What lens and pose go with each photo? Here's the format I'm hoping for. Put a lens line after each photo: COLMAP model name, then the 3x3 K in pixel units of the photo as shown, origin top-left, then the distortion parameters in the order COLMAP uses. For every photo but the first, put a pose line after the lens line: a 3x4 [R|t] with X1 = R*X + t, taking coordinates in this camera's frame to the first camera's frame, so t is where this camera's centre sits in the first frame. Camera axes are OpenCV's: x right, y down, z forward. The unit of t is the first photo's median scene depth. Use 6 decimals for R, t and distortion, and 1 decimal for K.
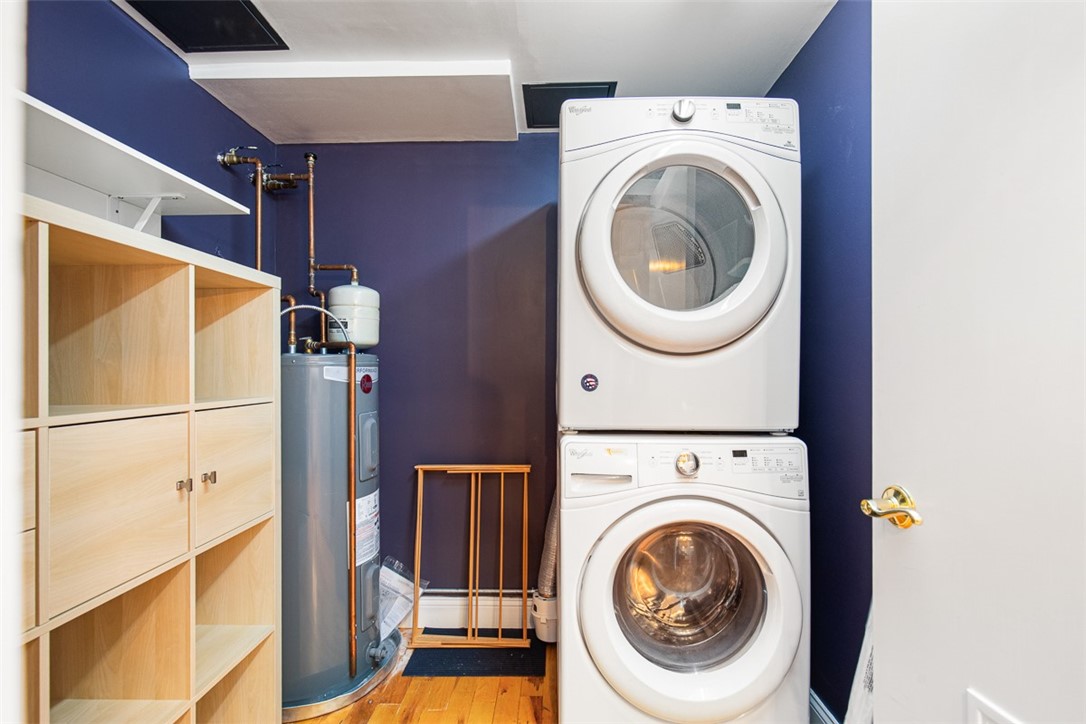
lens RADIAL K [[496.0, 0, 564.8], [0, 496.0, 367.7], [0, 0, 1]] dist [0.014007, -0.004651]
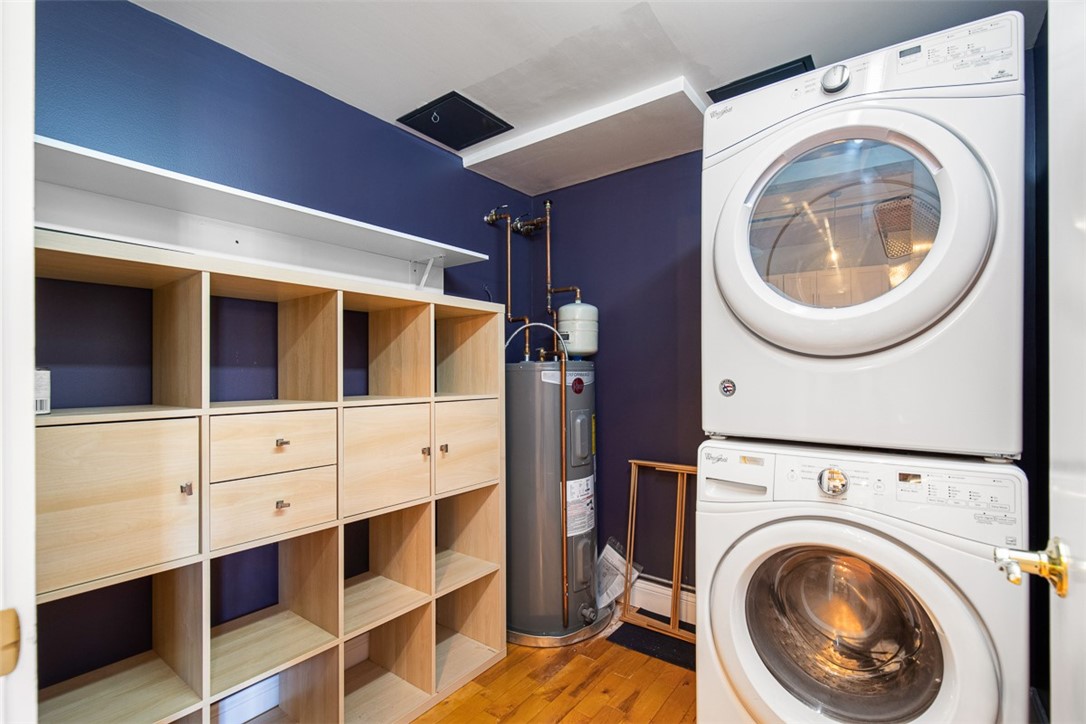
lens RADIAL K [[496.0, 0, 569.1], [0, 496.0, 372.9], [0, 0, 1]] dist [0.014007, -0.004651]
pose [[0.825170, 0.000395, -0.564884, 0.324274], [0.002083, 0.999991, 0.003743, -0.003515], [0.564880, -0.004265, 0.825162, 0.007887]]
